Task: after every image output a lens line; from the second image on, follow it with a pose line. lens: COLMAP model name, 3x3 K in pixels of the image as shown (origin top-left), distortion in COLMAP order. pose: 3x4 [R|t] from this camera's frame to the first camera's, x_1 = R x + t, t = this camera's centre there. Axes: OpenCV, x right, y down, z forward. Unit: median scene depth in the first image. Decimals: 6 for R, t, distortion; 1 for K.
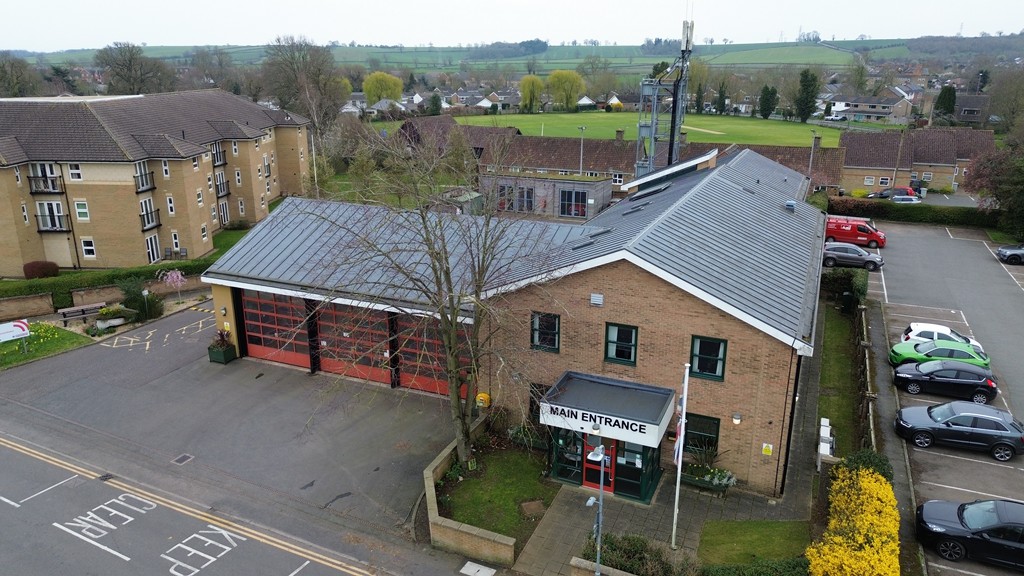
lens RADIAL K [[723.3, 0, 510.4], [0, 723.3, 284.0], [0, 0, 1]] dist [0.076619, -0.071203]
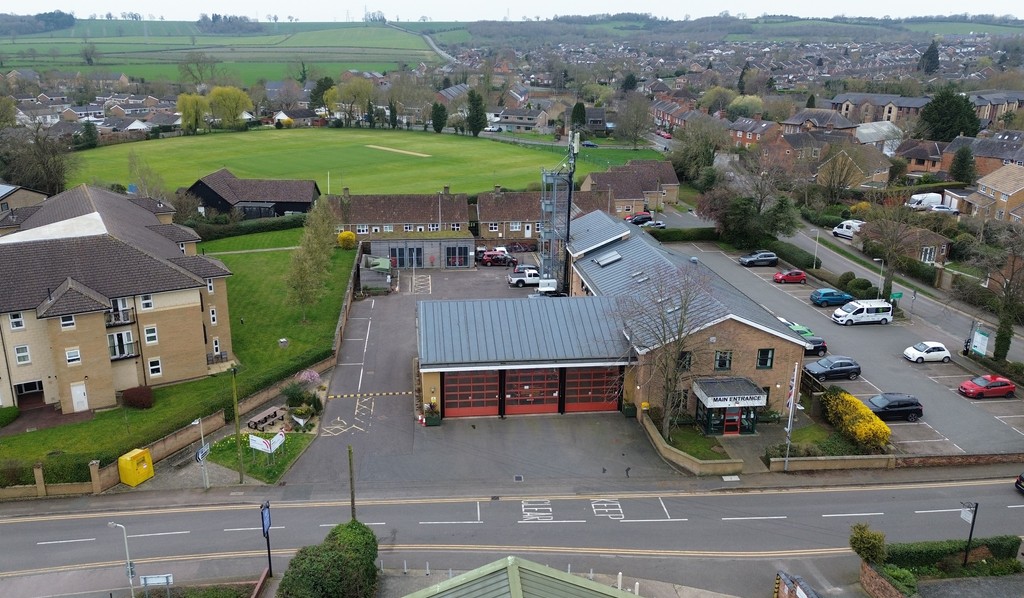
lens RADIAL K [[803.2, 0, 488.3], [0, 803.2, 288.5], [0, 0, 1]] dist [0.077115, -0.071959]
pose [[0.868881, -0.148433, 0.472244, -1.053144], [0.144509, 0.988488, 0.044814, -0.223741], [-0.473459, 0.029306, 0.880328, -0.470953]]
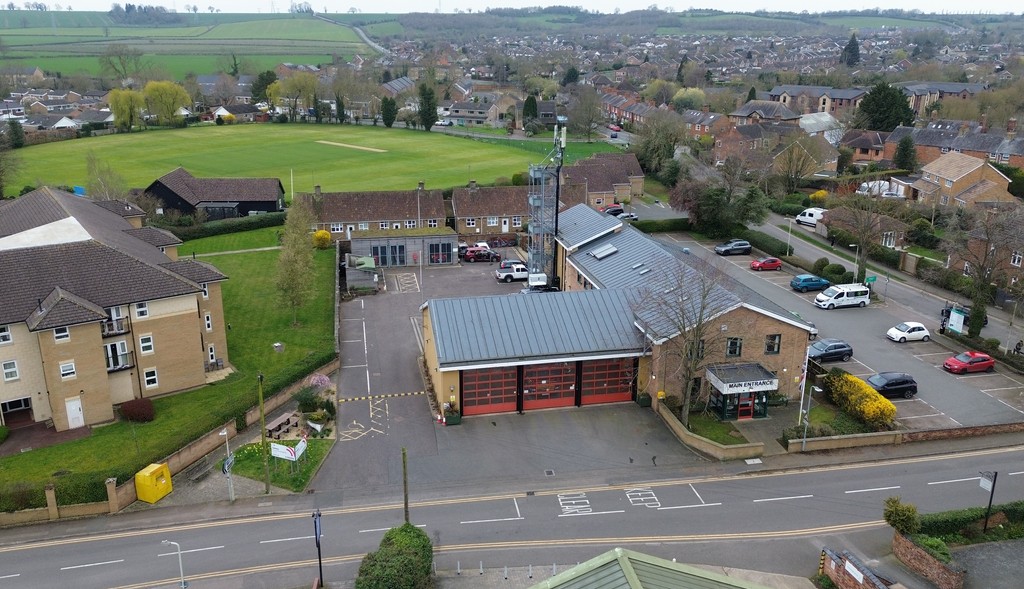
lens RADIAL K [[810.5, 0, 509.4], [0, 810.5, 284.3], [0, 0, 1]] dist [0.076784, -0.073385]
pose [[0.810777, -0.175195, 0.558523, -1.193426], [0.169603, 0.983541, 0.062310, -0.252261], [-0.560246, 0.044208, 0.827146, -0.398580]]
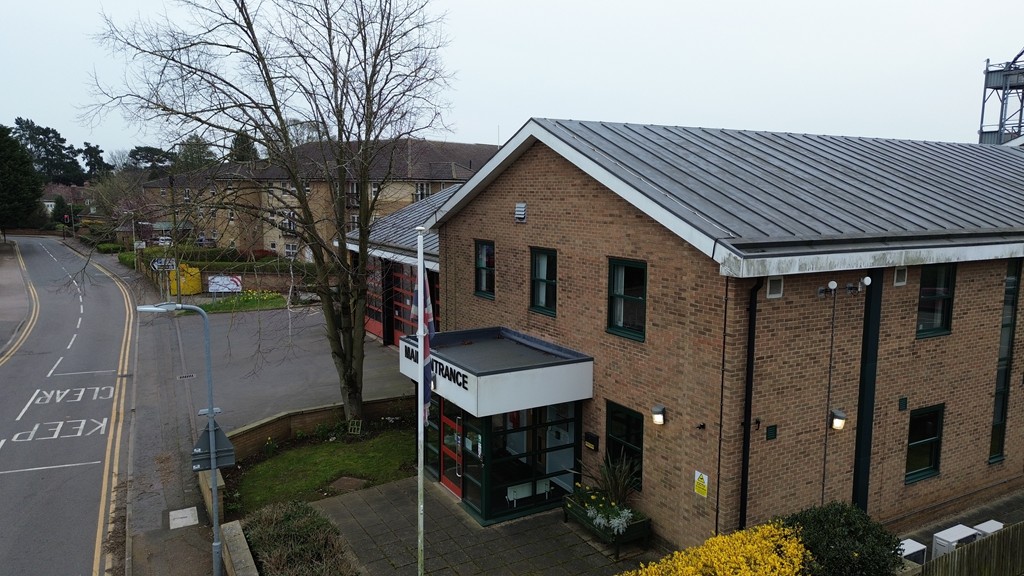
lens RADIAL K [[723.3, 0, 509.9], [0, 723.3, 283.0], [0, 0, 1]] dist [0.076619, -0.071203]
pose [[0.803216, 0.075915, -0.590830, 0.382565], [-0.177014, 0.977460, -0.115054, 0.123240], [0.568779, 0.196998, 0.798550, 0.354552]]
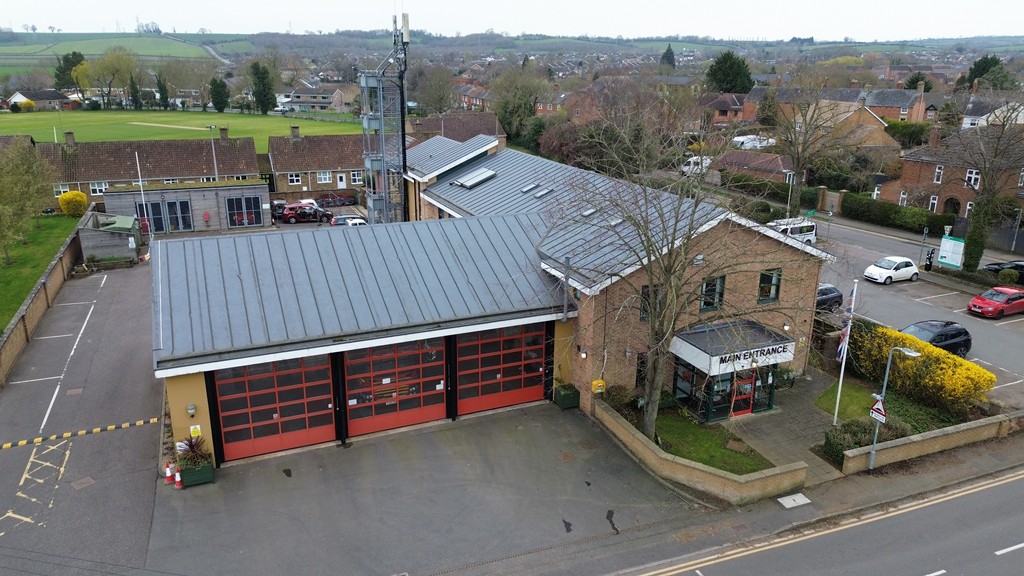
lens RADIAL K [[723.3, 0, 511.8], [0, 723.3, 285.0], [0, 0, 1]] dist [0.076619, -0.071203]
pose [[0.682429, -0.218159, 0.697637, -0.666794], [0.211093, 0.972577, 0.097644, -0.085799], [-0.699807, 0.080631, 0.709767, 0.294409]]
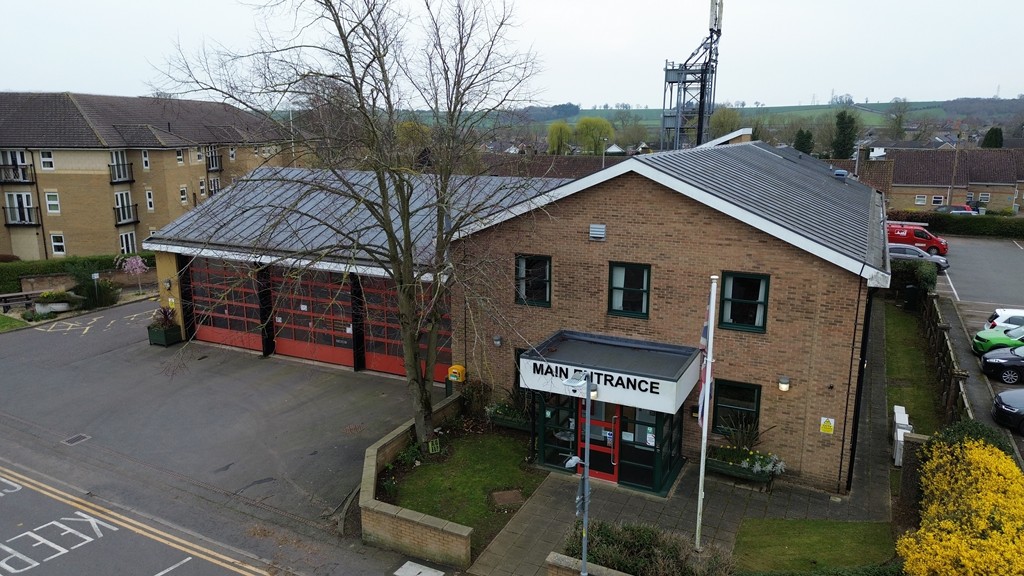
lens RADIAL K [[723.3, 0, 511.0], [0, 723.3, 286.0], [0, 0, 1]] dist [0.076619, -0.071203]
pose [[0.999040, 0.007985, -0.043077, 0.045691], [-0.011441, 0.996682, -0.080585, 0.107031], [0.042290, 0.081000, 0.995816, 0.171972]]
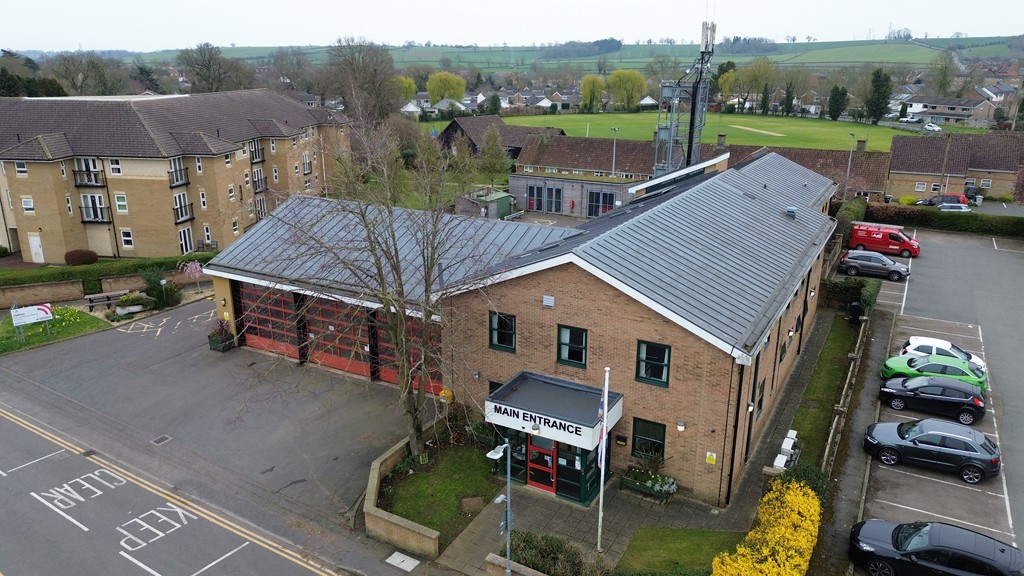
lens RADIAL K [[723.3, 0, 510.2], [0, 723.3, 283.9], [0, 0, 1]] dist [0.076619, -0.071203]
pose [[0.995144, 0.028957, -0.094074, 0.119922], [-0.028874, 0.999581, 0.002237, -0.002614], [0.094100, 0.000490, 0.995563, -0.006525]]
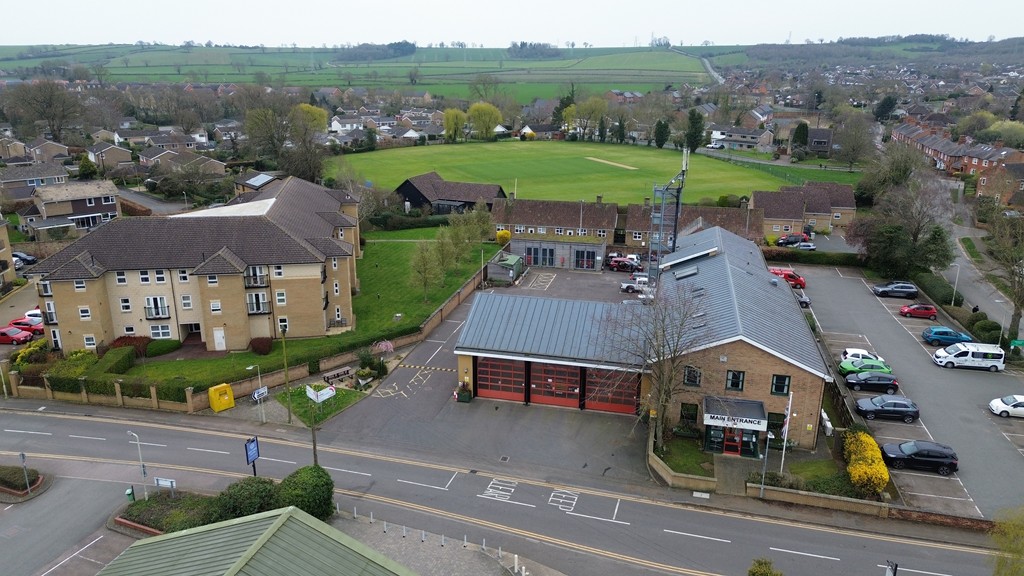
lens RADIAL K [[723.3, 0, 509.6], [0, 723.3, 283.9], [0, 0, 1]] dist [0.076619, -0.071203]
pose [[0.983491, -0.053008, 0.173018, -0.586222], [0.052190, 0.998594, 0.009275, -0.172689], [-0.173267, -0.000092, 0.984875, -0.636959]]
